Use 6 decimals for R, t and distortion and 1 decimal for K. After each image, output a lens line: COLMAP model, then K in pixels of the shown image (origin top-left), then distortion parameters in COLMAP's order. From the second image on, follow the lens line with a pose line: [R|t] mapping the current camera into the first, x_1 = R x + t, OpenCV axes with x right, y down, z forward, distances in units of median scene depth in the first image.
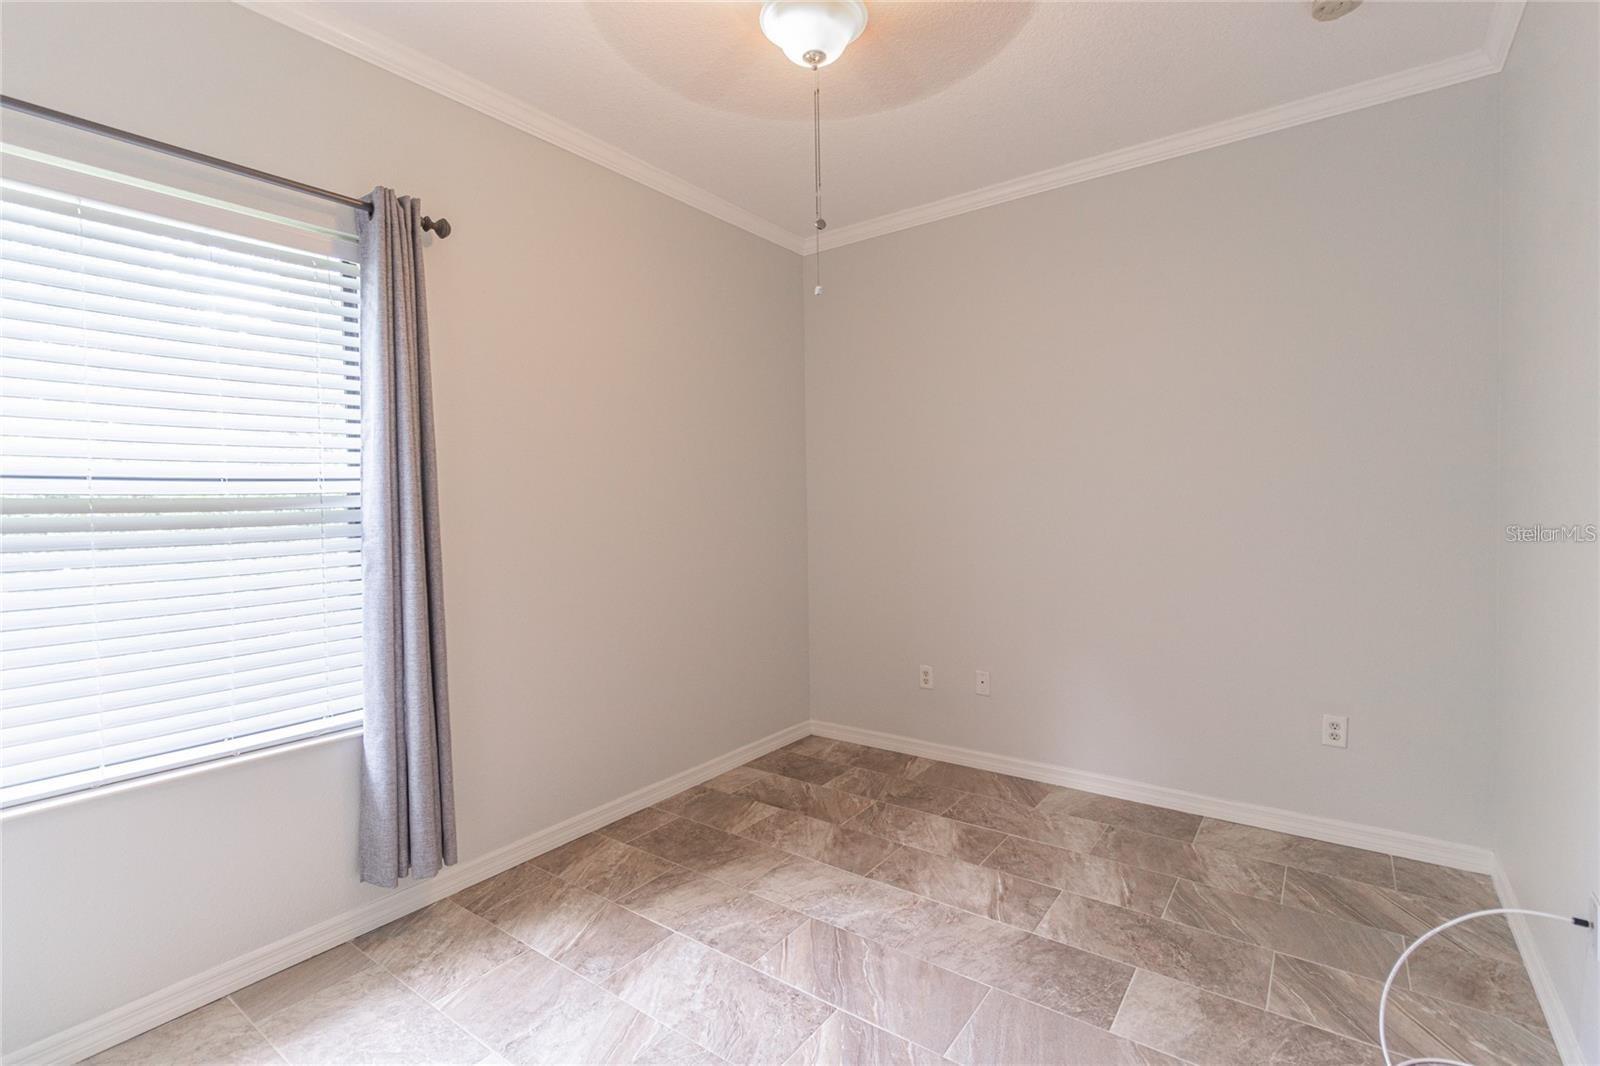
lens RADIAL K [[735.1, 0, 806.7], [0, 735.1, 526.7], [0, 0, 1]] dist [0.002117, -0.000190]
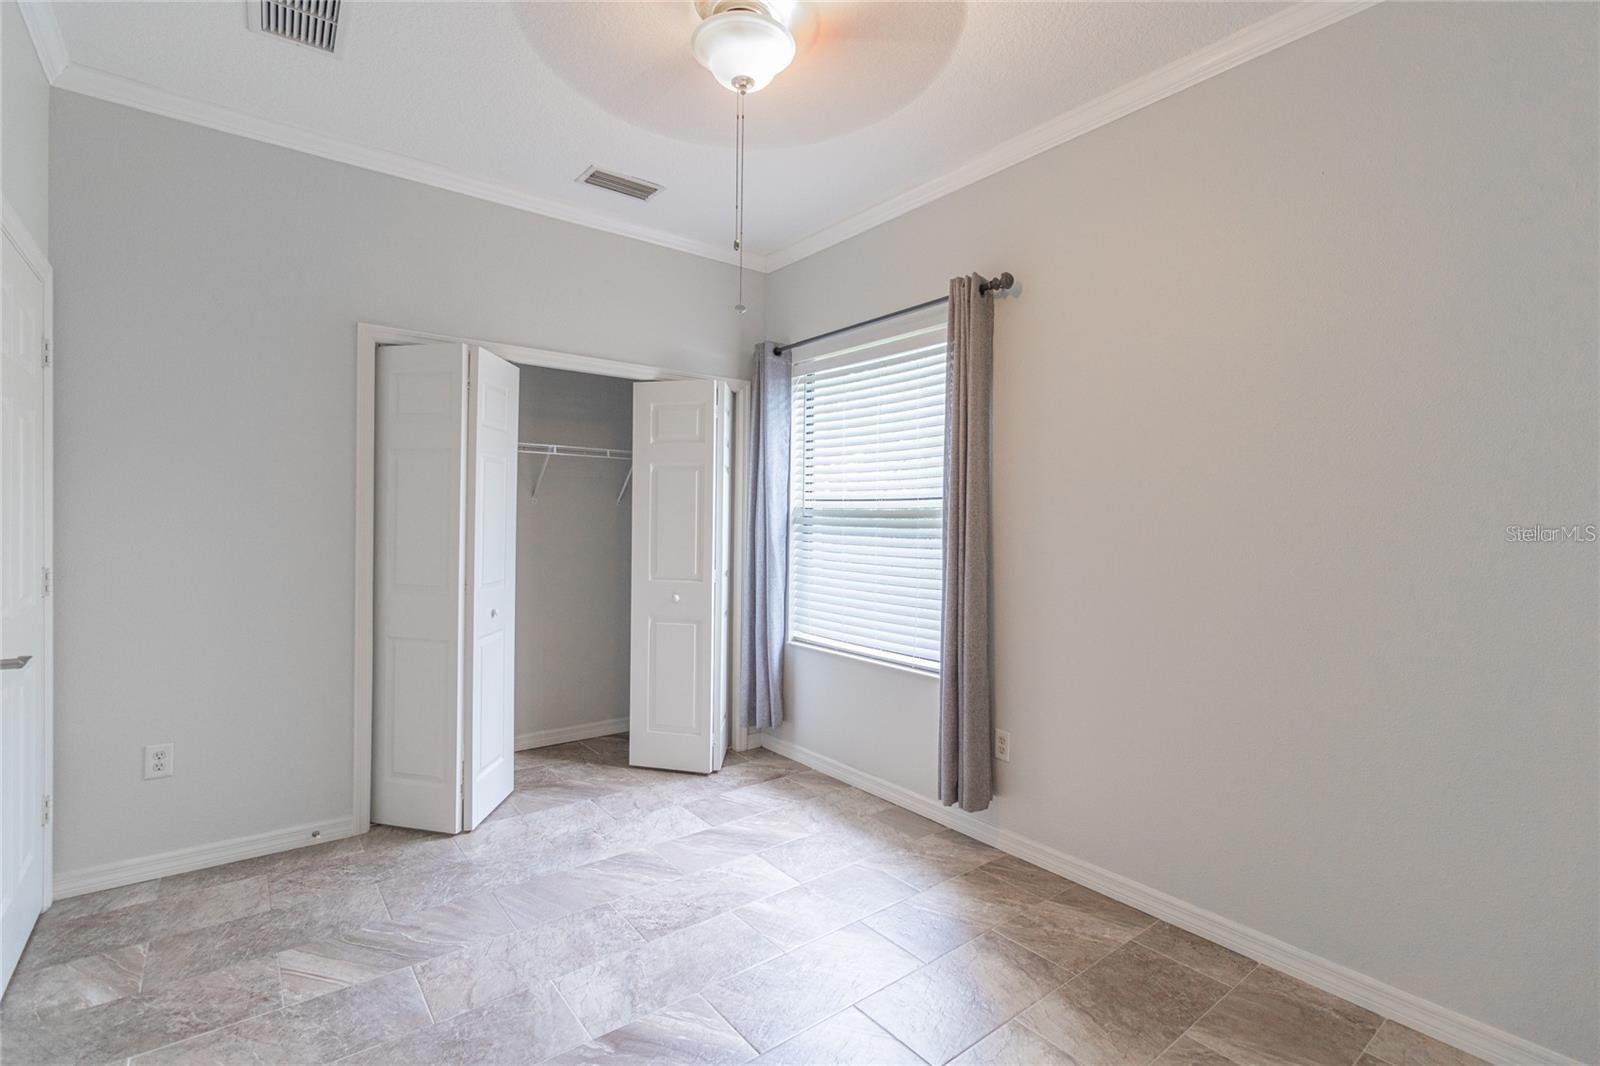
lens RADIAL K [[735.1, 0, 806.7], [0, 735.1, 526.7], [0, 0, 1]] dist [0.002117, -0.000190]
pose [[-0.263959, 0.025656, -0.964193, 0.734912], [-0.035750, 0.998699, 0.036361, -0.045468], [0.963871, 0.044068, -0.262699, 1.019290]]
